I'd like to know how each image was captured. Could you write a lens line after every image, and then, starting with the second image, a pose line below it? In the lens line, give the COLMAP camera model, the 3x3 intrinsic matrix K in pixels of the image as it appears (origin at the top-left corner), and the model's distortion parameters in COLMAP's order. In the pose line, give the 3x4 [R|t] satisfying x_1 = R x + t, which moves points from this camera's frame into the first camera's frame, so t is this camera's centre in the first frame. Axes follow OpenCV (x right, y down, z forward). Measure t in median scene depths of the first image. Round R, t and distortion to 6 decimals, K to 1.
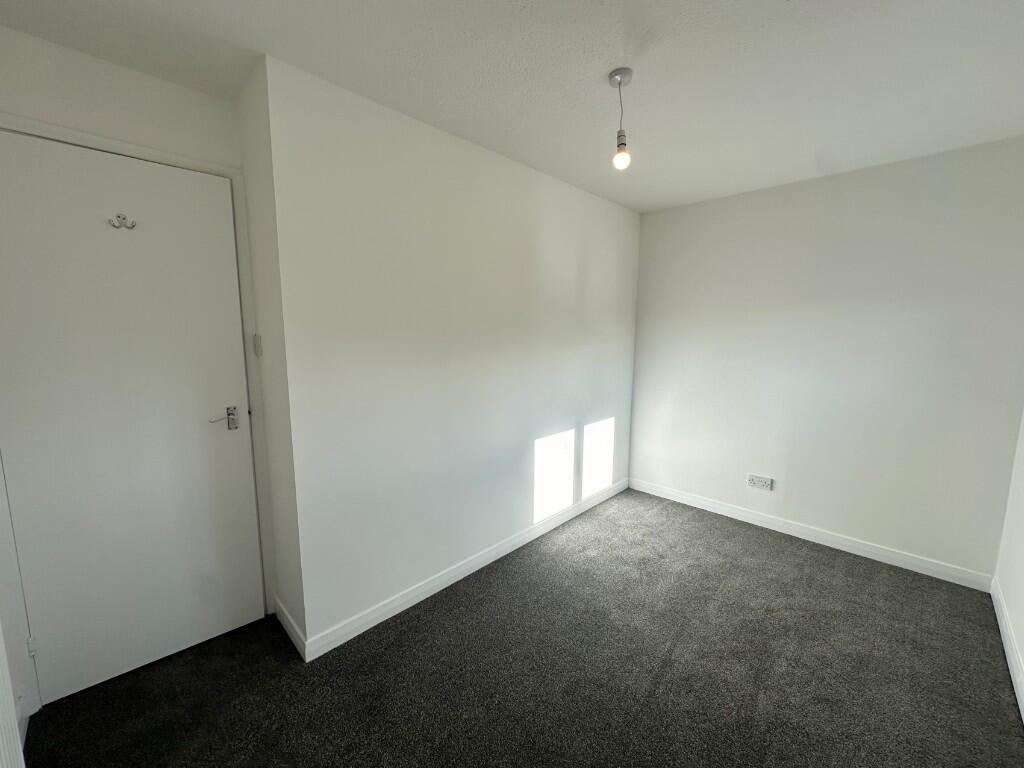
lens RADIAL K [[409.9, 0, 512.0], [0, 409.9, 384.0], [0, 0, 1]] dist [-0.000397, -0.000443]
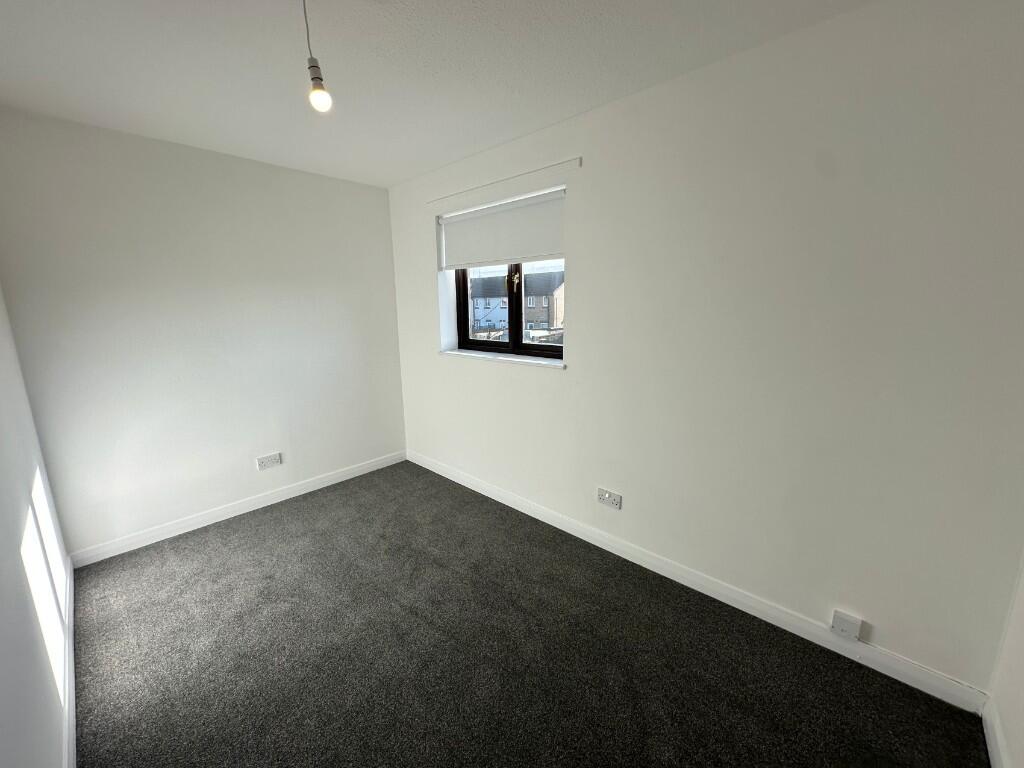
lens RADIAL K [[409.9, 0, 512.0], [0, 409.9, 384.0], [0, 0, 1]] dist [-0.000397, -0.000443]
pose [[-0.031590, -0.194557, 0.980382, -0.416459], [0.141942, 0.970057, 0.197082, -0.066566], [-0.989371, 0.145383, -0.003028, 0.451127]]
